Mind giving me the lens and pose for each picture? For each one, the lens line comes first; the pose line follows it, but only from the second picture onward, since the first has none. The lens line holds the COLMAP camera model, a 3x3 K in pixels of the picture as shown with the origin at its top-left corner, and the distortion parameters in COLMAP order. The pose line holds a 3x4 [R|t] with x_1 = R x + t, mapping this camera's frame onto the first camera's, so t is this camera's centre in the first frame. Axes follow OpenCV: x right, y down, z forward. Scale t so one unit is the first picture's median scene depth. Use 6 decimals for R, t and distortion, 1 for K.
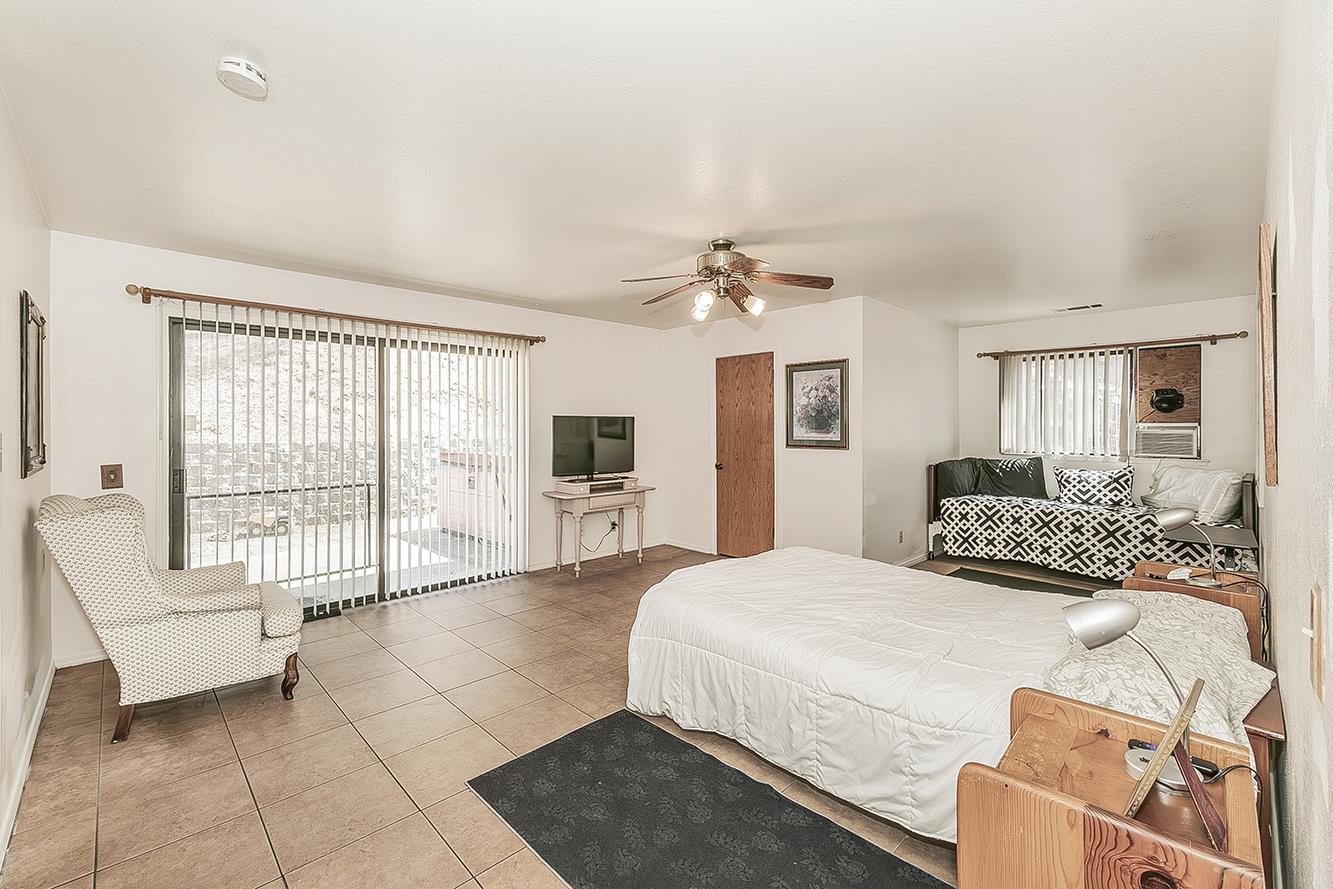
lens RADIAL K [[559.0, 0, 669.9], [0, 559.0, 420.4], [0, 0, 1]] dist [0.001476, 0.000054]
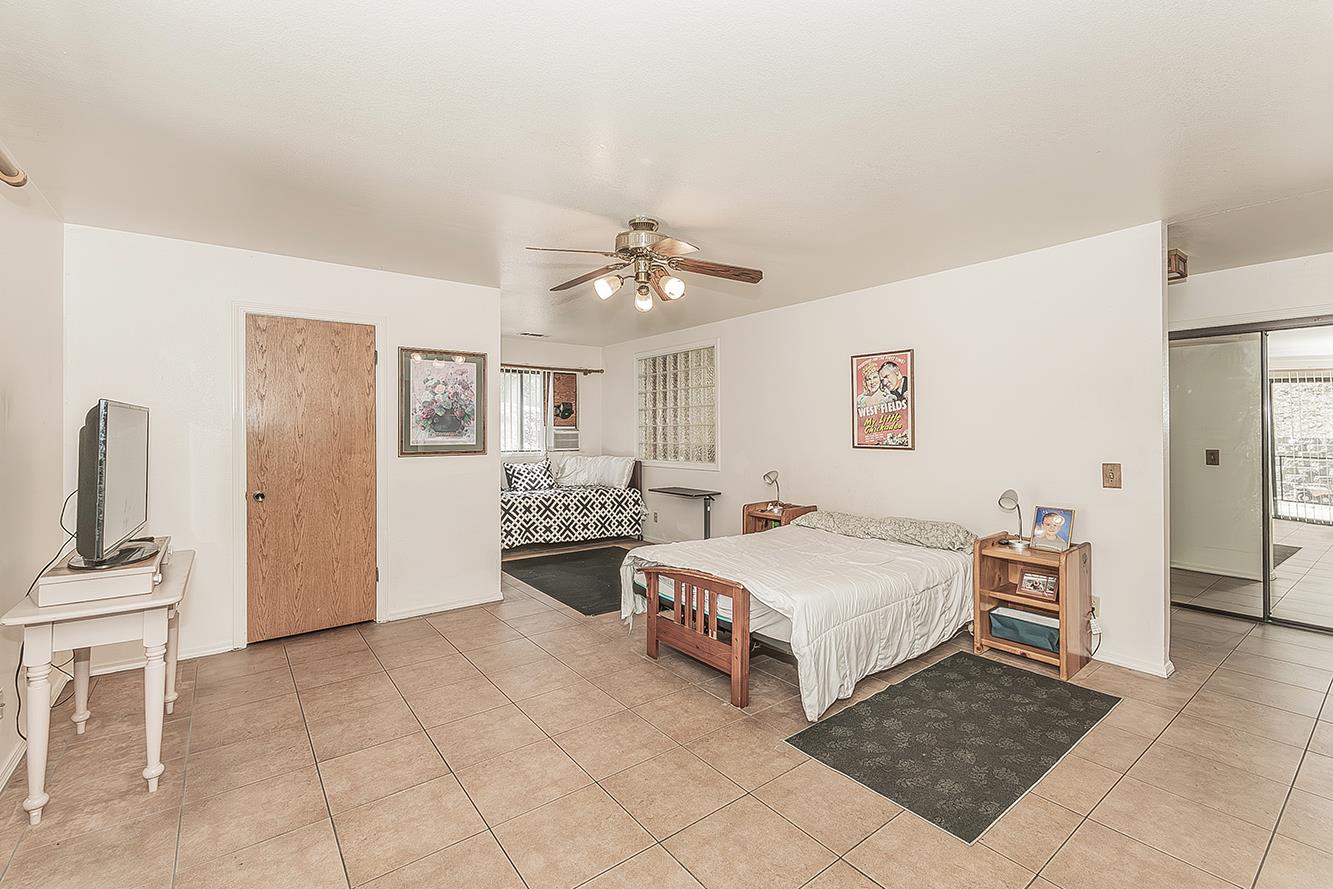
lens RADIAL K [[583.0, 0, 660.0], [0, 583.0, 415.8], [0, 0, 1]] dist [0.000779, 0.000235]
pose [[0.126533, 0.022587, 0.991705, -0.564445], [-0.007718, 0.999733, -0.021785, 0.008320], [-0.991932, -0.004897, 0.126673, 0.582118]]
